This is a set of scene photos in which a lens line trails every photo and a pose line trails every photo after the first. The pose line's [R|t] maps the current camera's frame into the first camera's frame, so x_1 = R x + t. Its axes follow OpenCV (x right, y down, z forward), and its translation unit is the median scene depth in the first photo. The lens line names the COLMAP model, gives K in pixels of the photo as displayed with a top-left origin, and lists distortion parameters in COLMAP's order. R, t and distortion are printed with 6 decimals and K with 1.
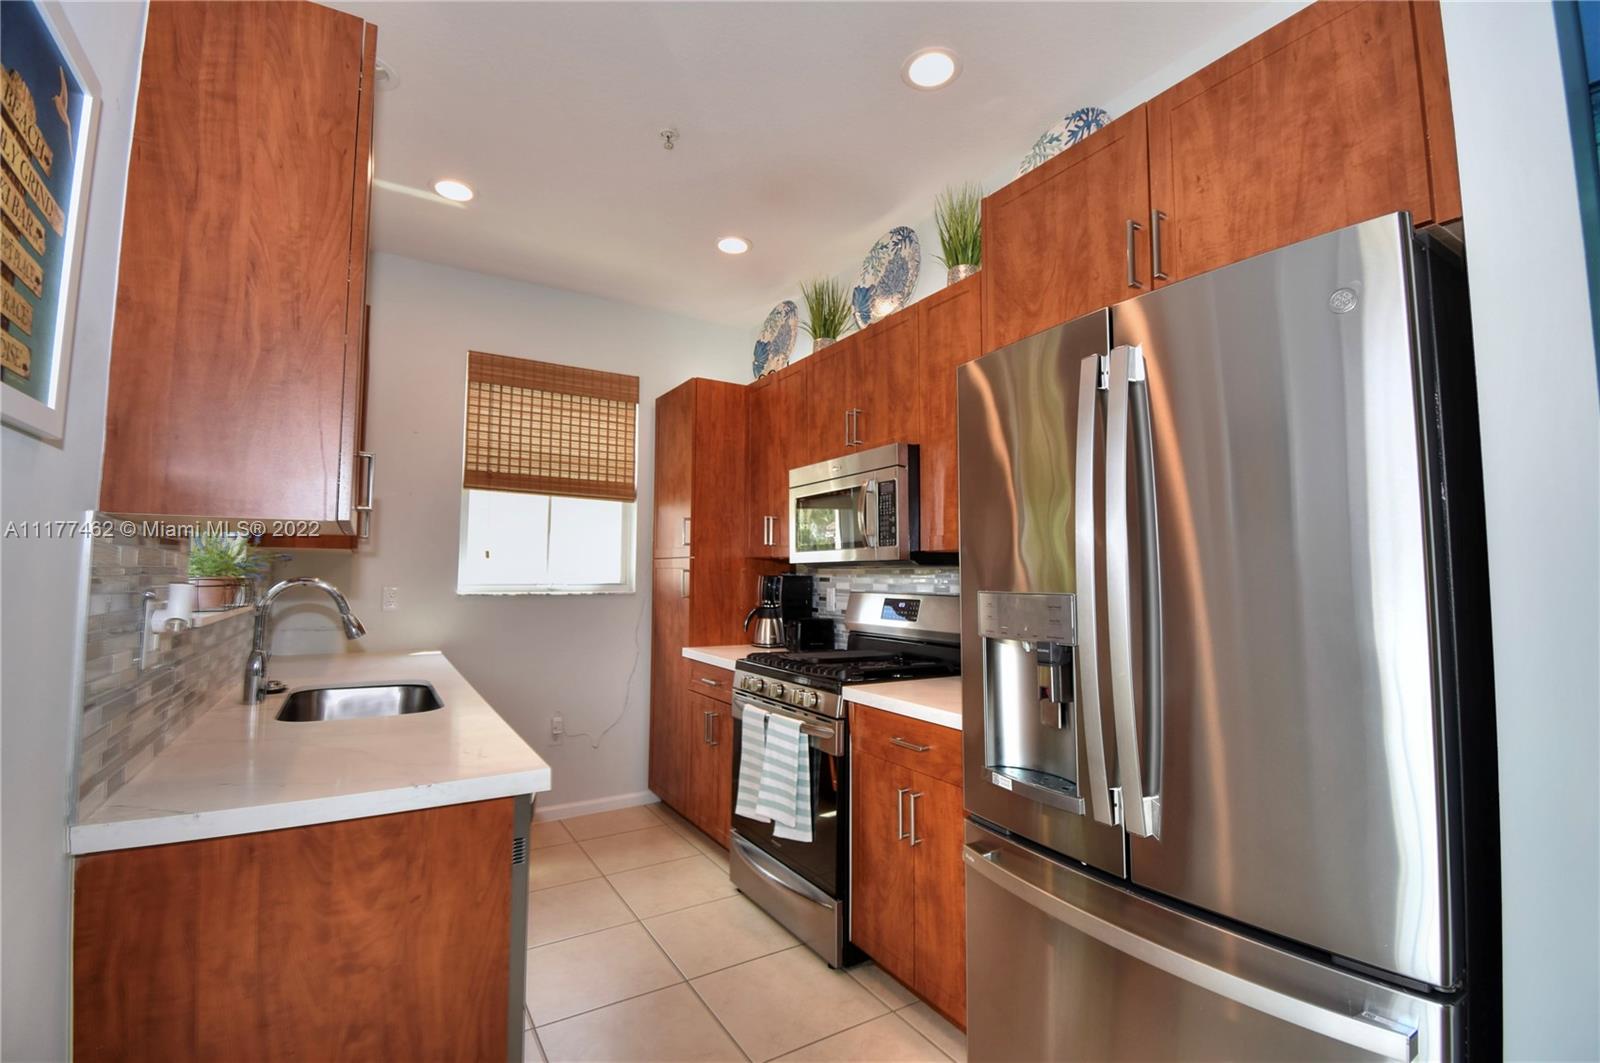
lens RADIAL K [[701.3, 0, 804.1], [0, 701.3, 528.3], [0, 0, 1]] dist [0.020806, -0.024462]
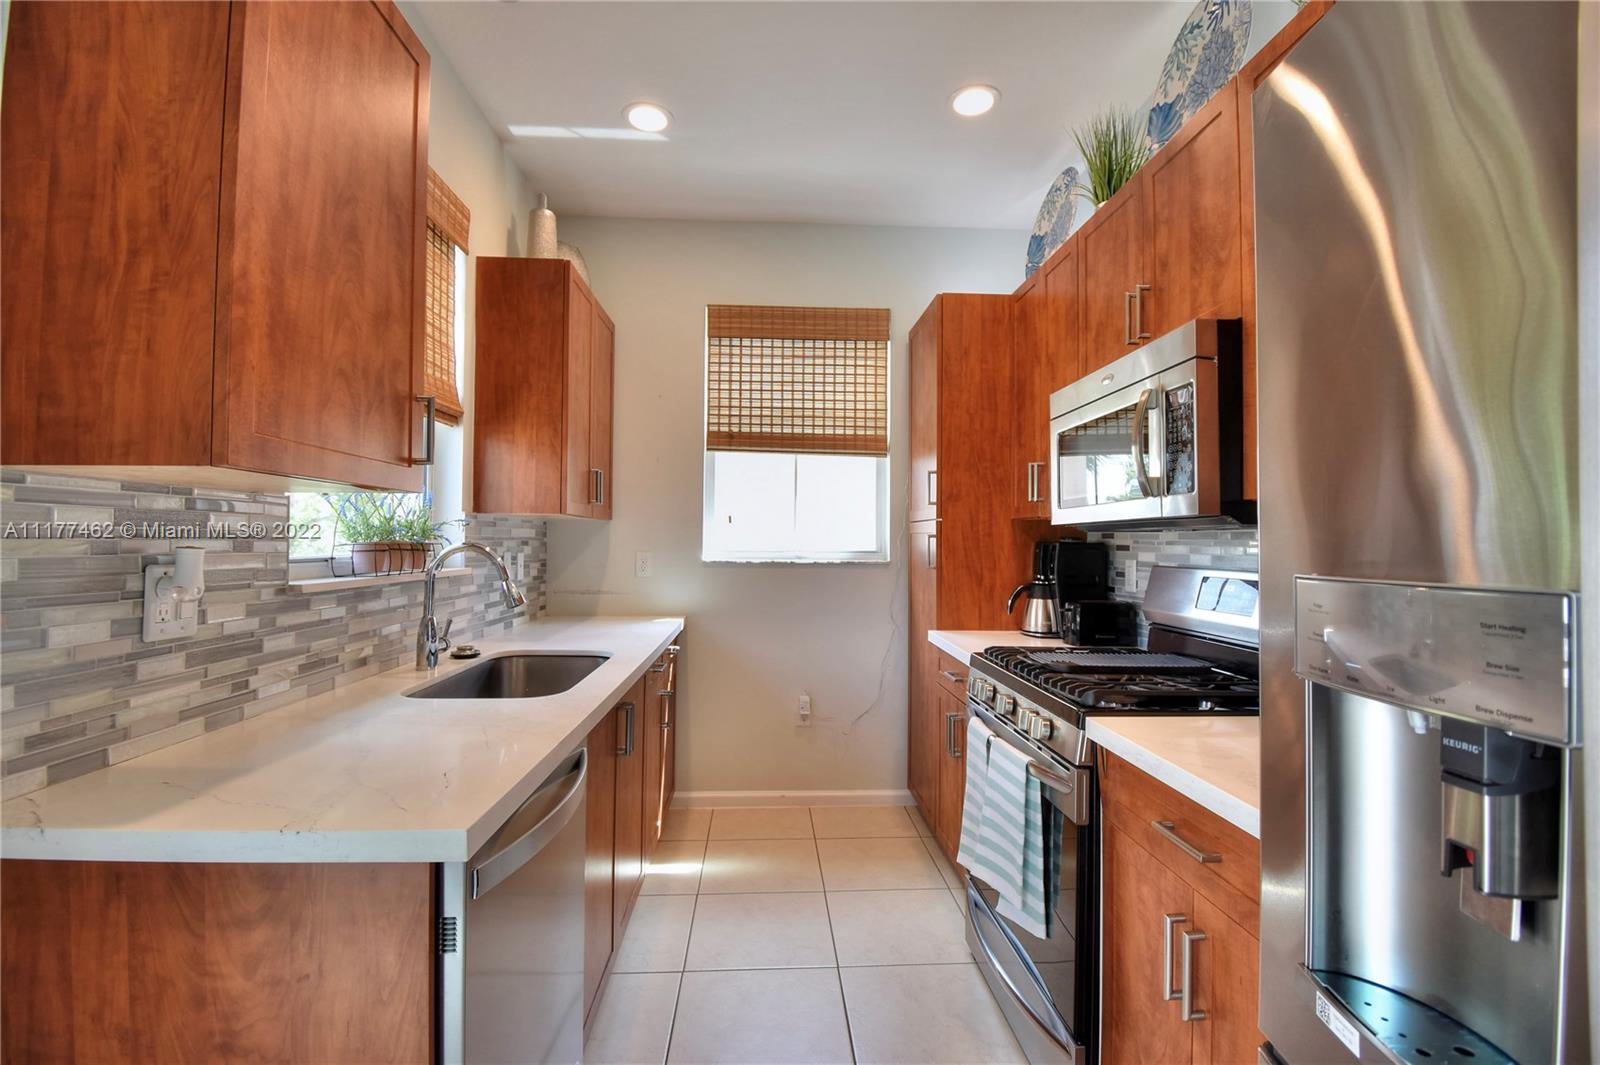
lens RADIAL K [[701.3, 0, 804.1], [0, 701.3, 529.3], [0, 0, 1]] dist [0.020806, -0.024462]
pose [[0.878765, -0.007842, -0.477191, 0.096216], [0.030369, 0.998757, 0.039512, 0.017441], [0.476288, -0.049213, 0.877911, 0.236224]]
